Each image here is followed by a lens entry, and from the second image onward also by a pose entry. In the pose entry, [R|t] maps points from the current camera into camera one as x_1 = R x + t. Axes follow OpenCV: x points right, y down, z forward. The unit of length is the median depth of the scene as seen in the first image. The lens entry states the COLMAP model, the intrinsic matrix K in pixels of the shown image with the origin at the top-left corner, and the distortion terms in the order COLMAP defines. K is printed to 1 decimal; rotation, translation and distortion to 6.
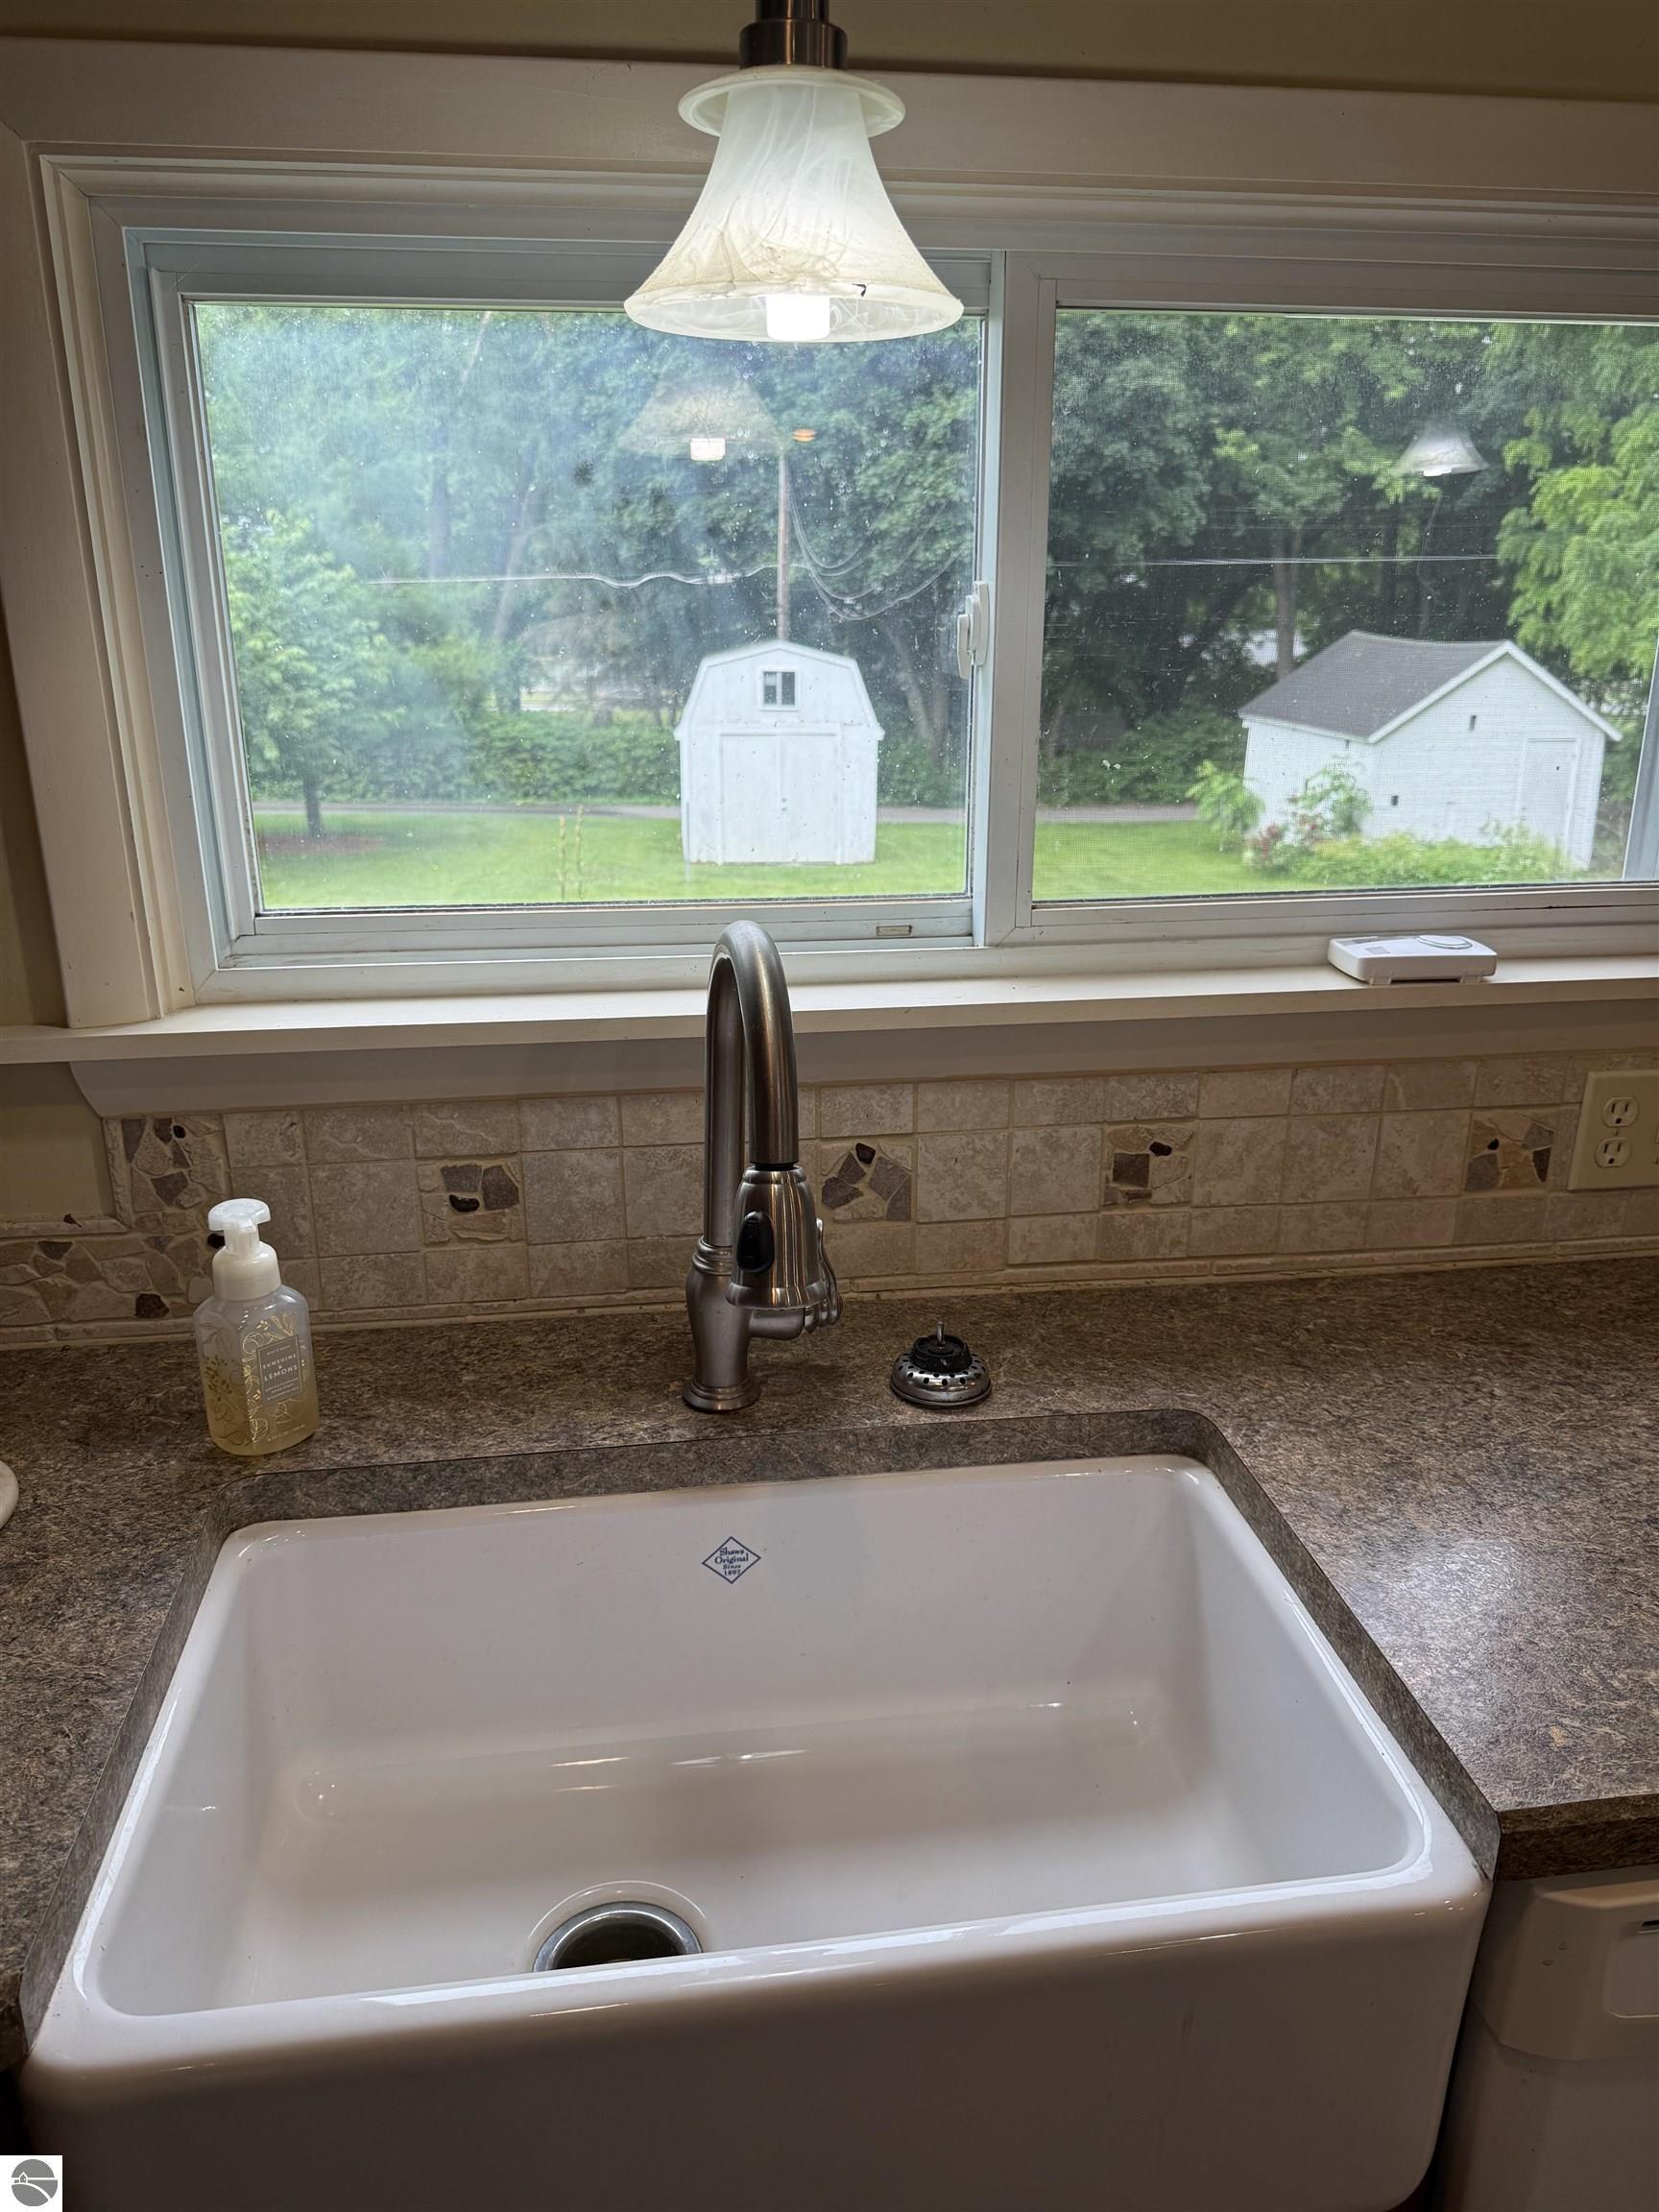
lens RADIAL K [[1604.7, 0, 882.6], [0, 1604.7, 1110.5], [0, 0, 1]] dist [0.002801, -0.078153]
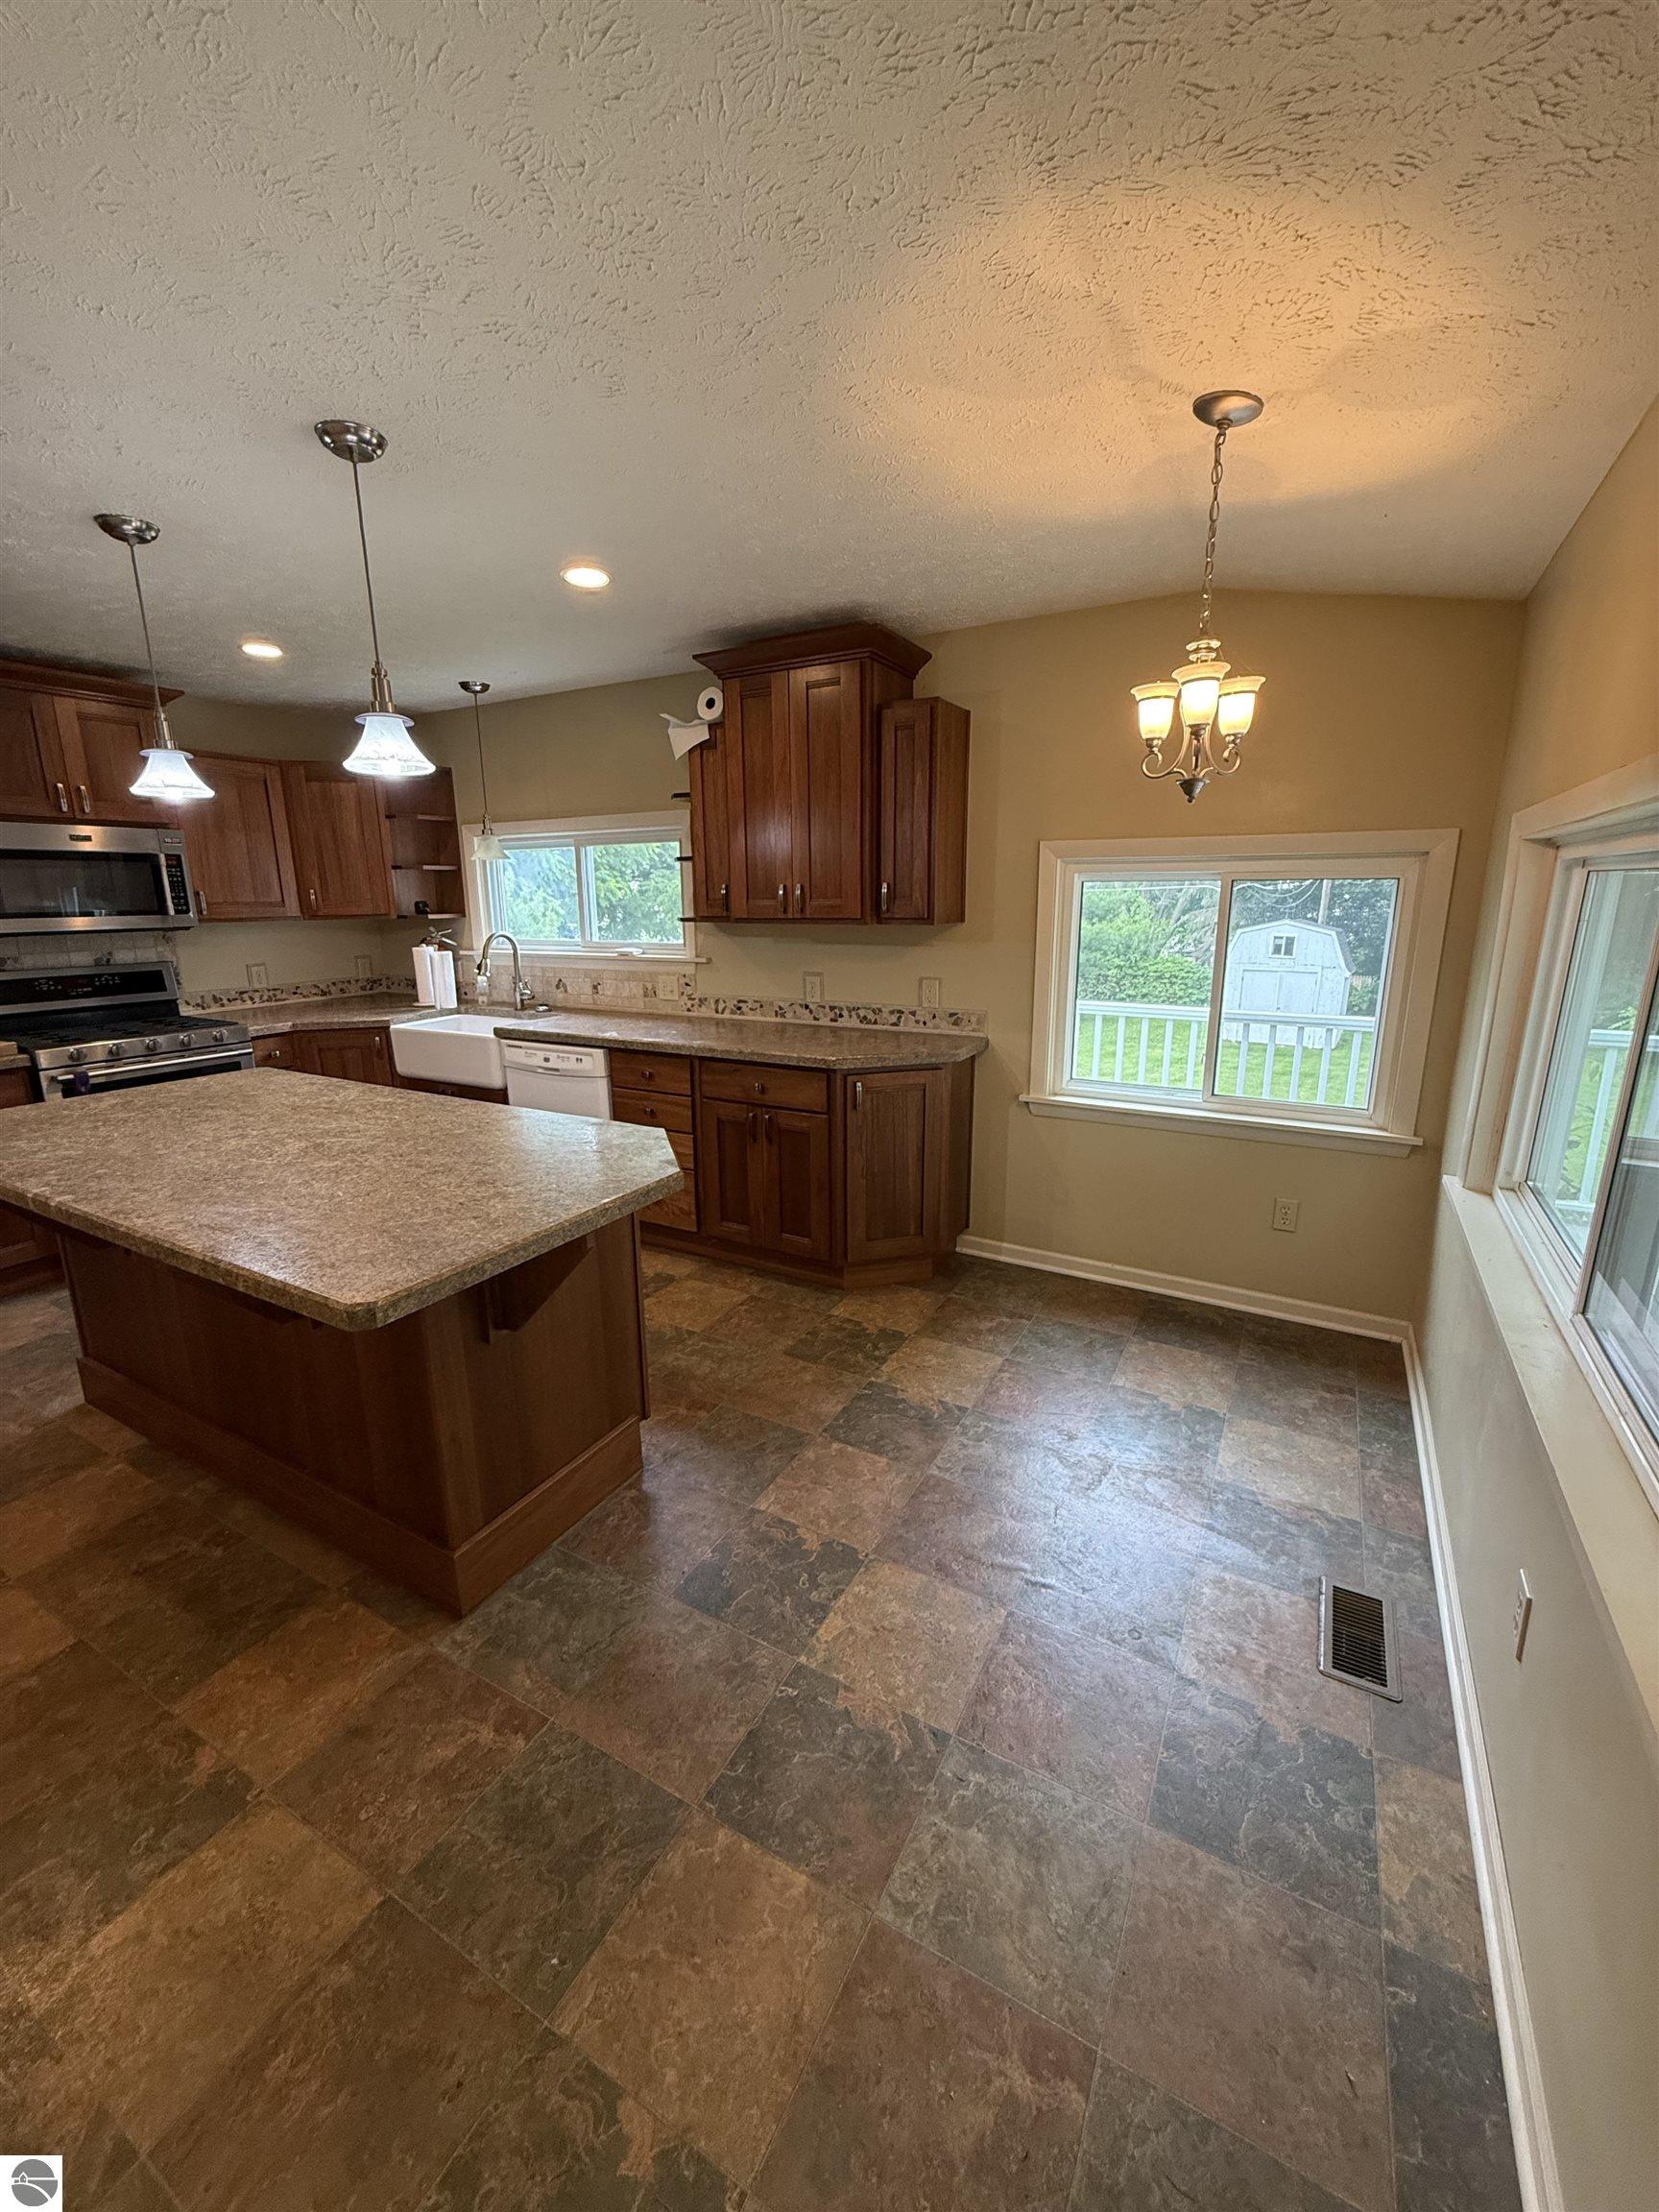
lens RADIAL K [[880.3, 0, 826.1], [0, 880.3, 1100.1], [0, 0, 1]] dist [-0.001059, 0.000007]
pose [[0.780610, 0.139557, -0.609239, 2.673791], [-0.189827, 0.981646, -0.018359, 0.323644], [0.595495, 0.129981, 0.792774, -0.938369]]
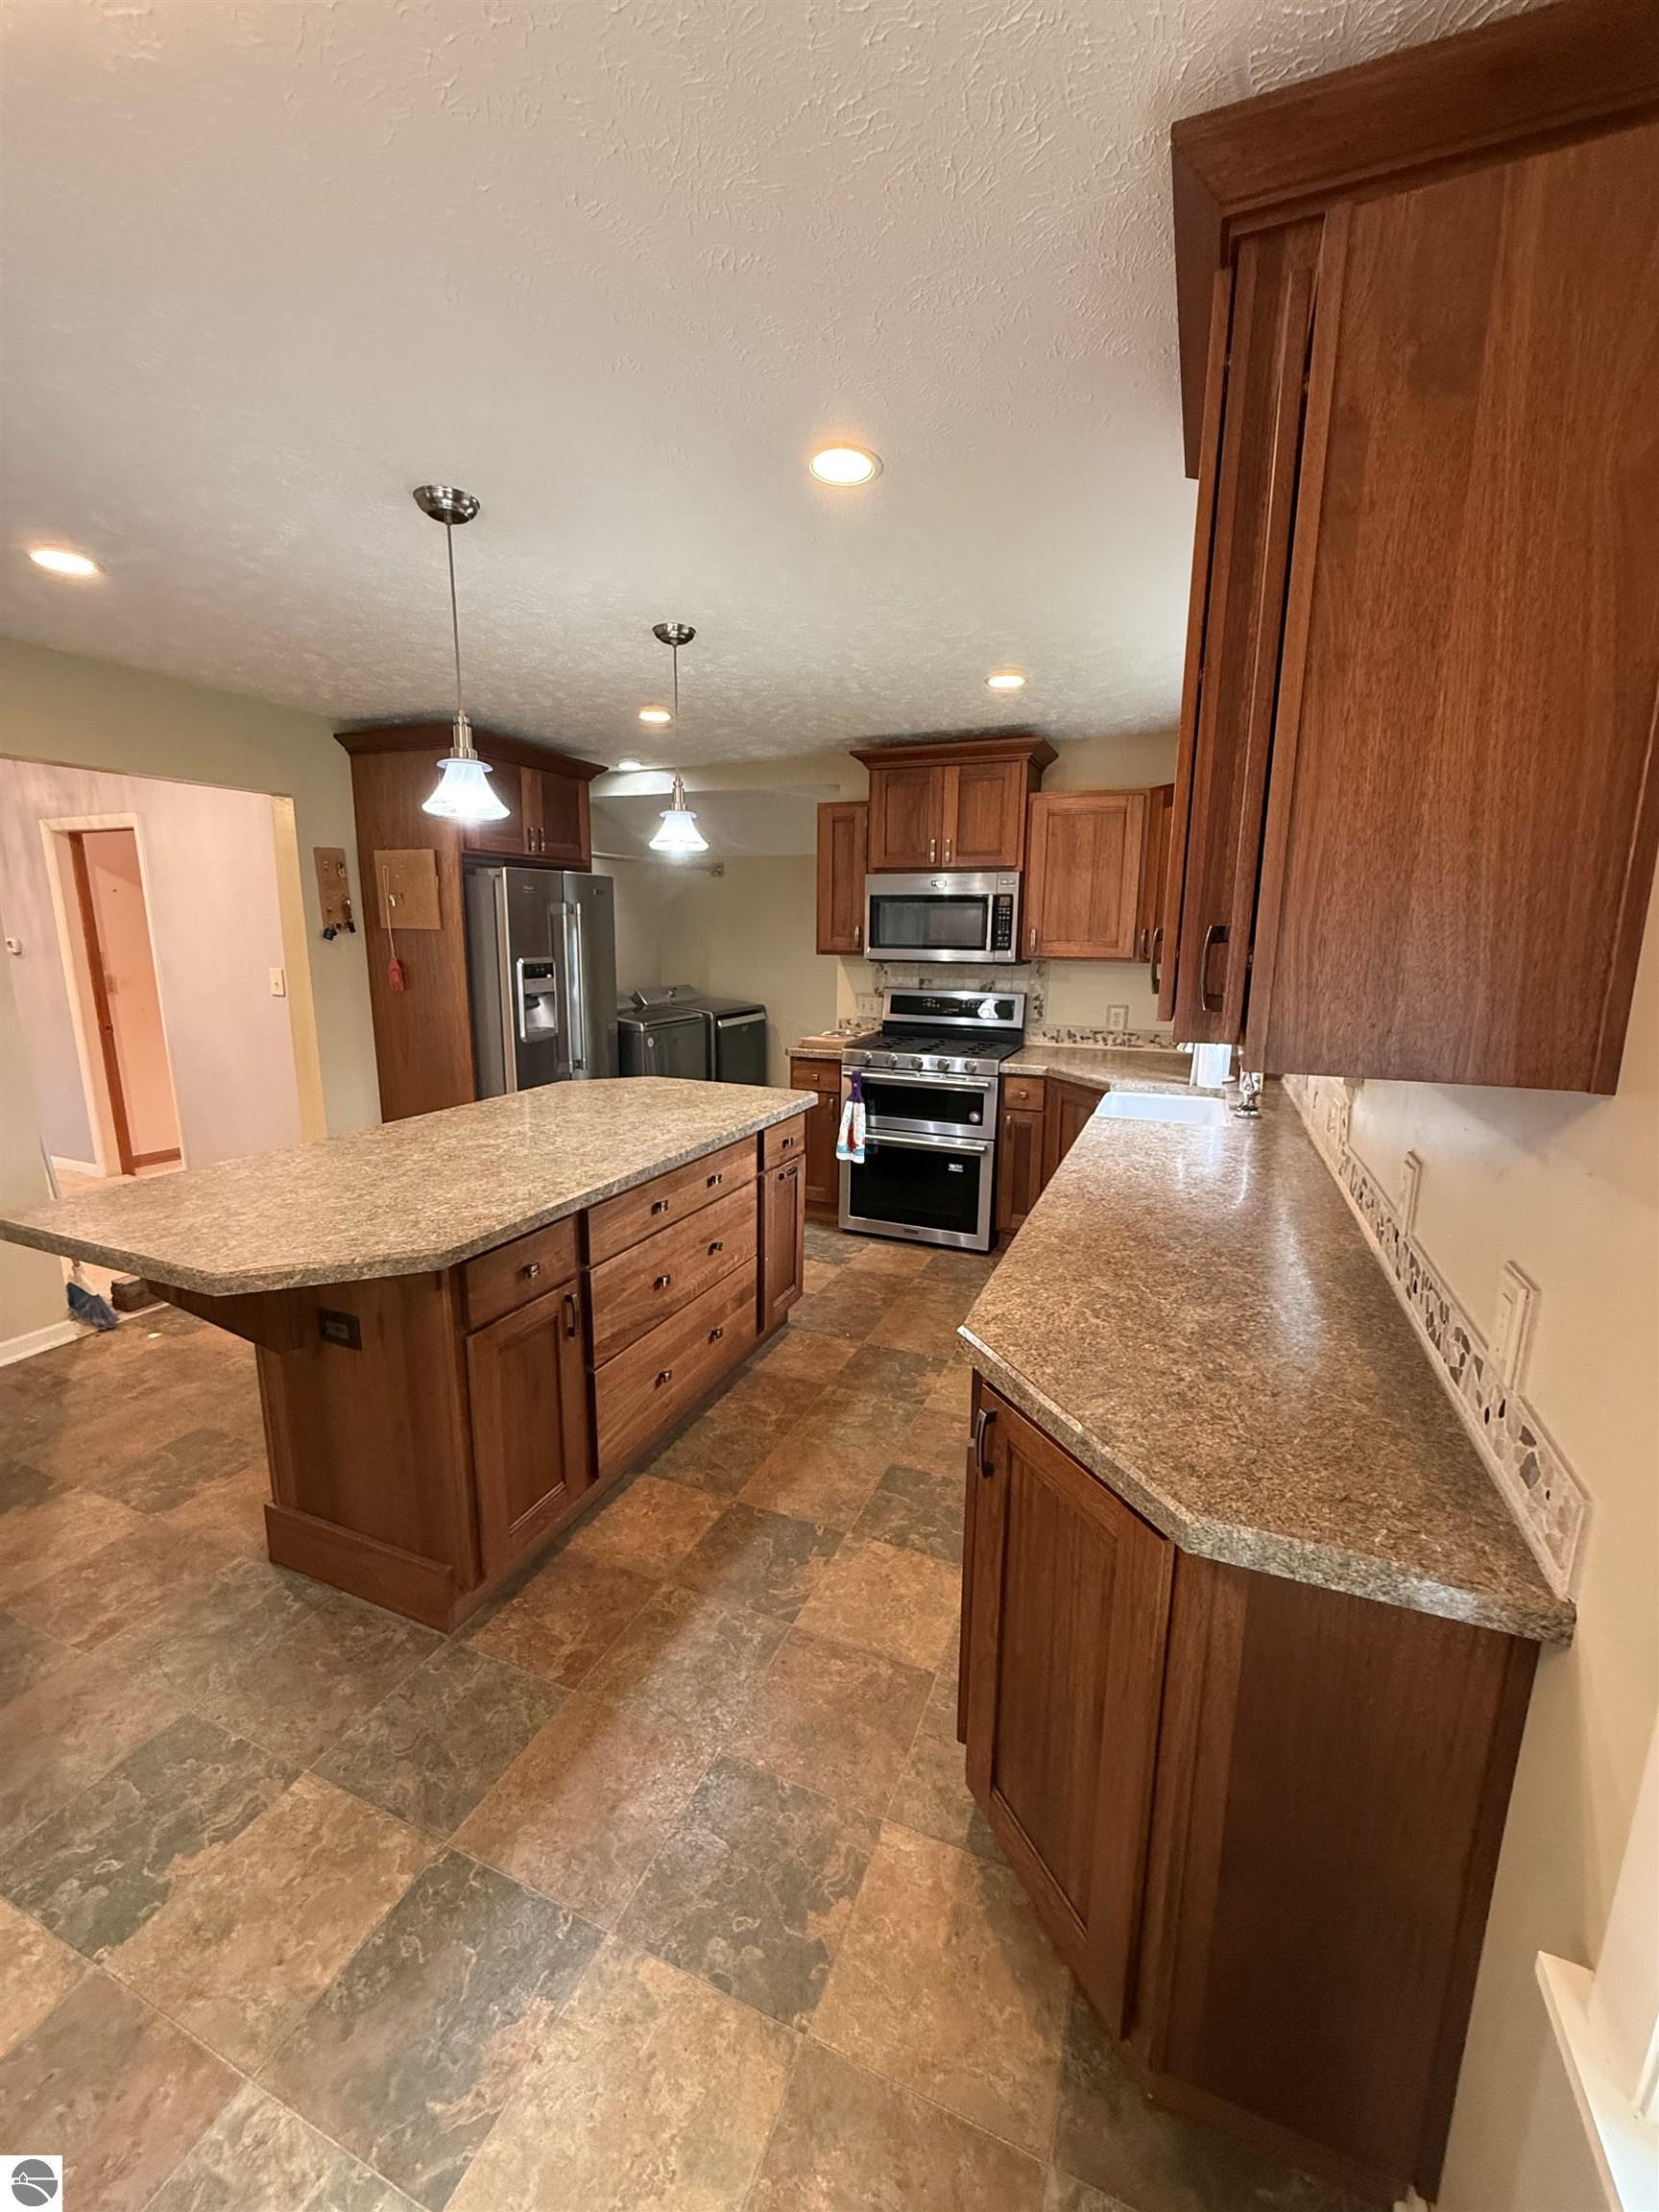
lens RADIAL K [[874.8, 0, 829.5], [0, 874.8, 1106.0], [0, 0, 1]] dist [-0.000564, 0.000163]
pose [[-0.532288, 0.164016, -0.830523, 2.170606], [-0.275819, 0.893922, 0.353310, -0.306493], [0.800371, 0.417137, -0.430586, 0.928605]]
